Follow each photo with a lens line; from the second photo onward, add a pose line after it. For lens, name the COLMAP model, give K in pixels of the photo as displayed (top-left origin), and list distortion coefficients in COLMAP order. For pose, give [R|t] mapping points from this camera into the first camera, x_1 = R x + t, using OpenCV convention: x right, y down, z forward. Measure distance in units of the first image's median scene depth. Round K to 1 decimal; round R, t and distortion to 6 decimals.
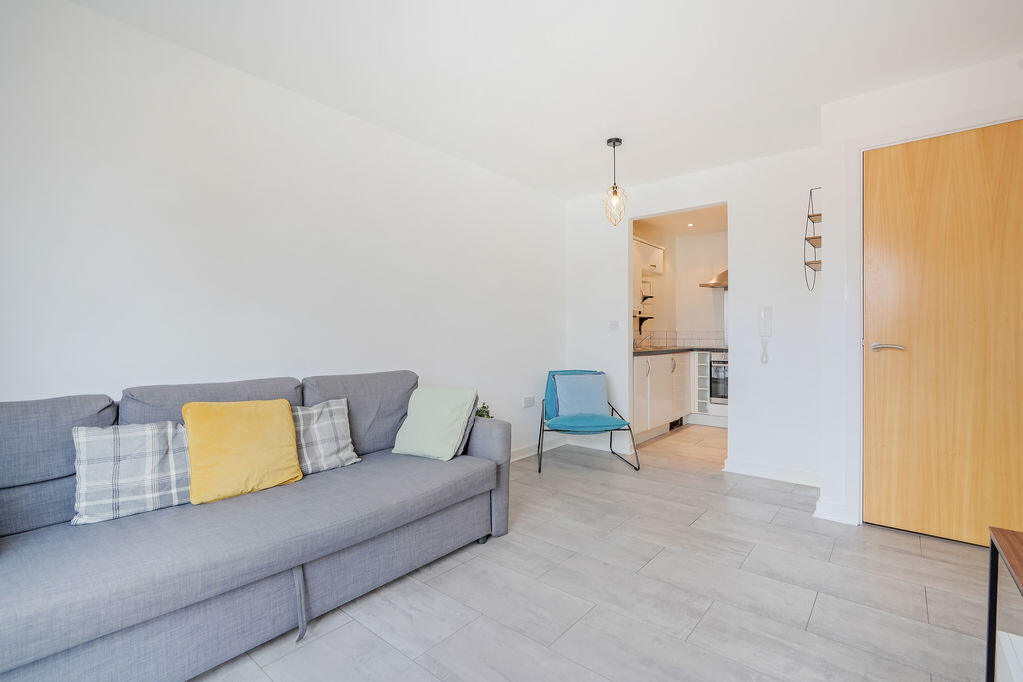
lens RADIAL K [[461.7, 0, 515.0], [0, 461.7, 337.4], [0, 0, 1]] dist [-0.005014, 0.000695]
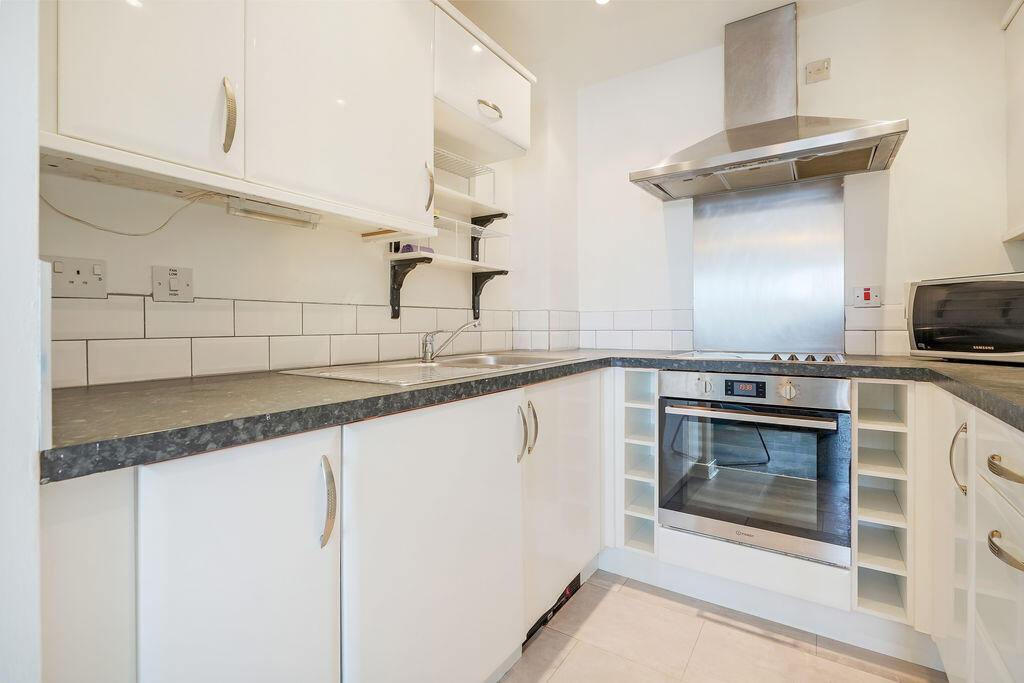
lens RADIAL K [[462.1, 0, 510.3], [0, 462.1, 333.2], [0, 0, 1]] dist [-0.005014, 0.000695]
pose [[0.996337, -0.001547, 0.085504, 0.283346], [0.001472, 0.999998, 0.000936, 0.004622], [-0.085505, -0.000807, 0.996337, 0.668471]]
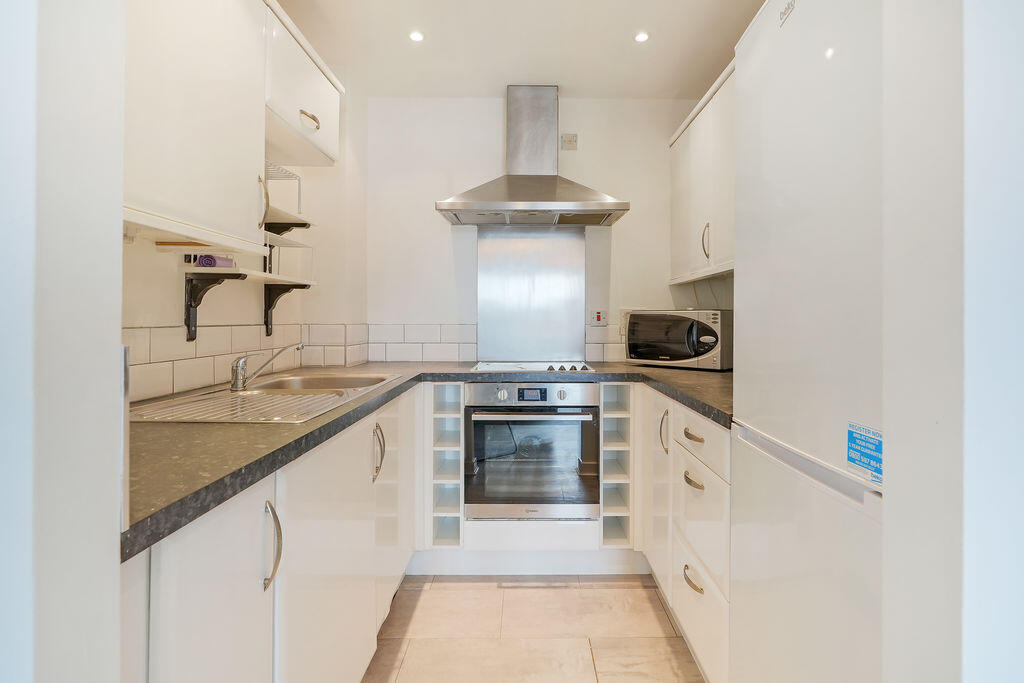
lens RADIAL K [[514.2, 0, 532.3], [0, 514.2, 327.3], [0, 0, 1]] dist [-0.003892, -0.000485]
pose [[0.764815, 0.000404, 0.644250, 0.190592], [-0.001937, 0.999997, 0.001671, -0.014418], [-0.644248, -0.002526, 0.764813, 0.634375]]
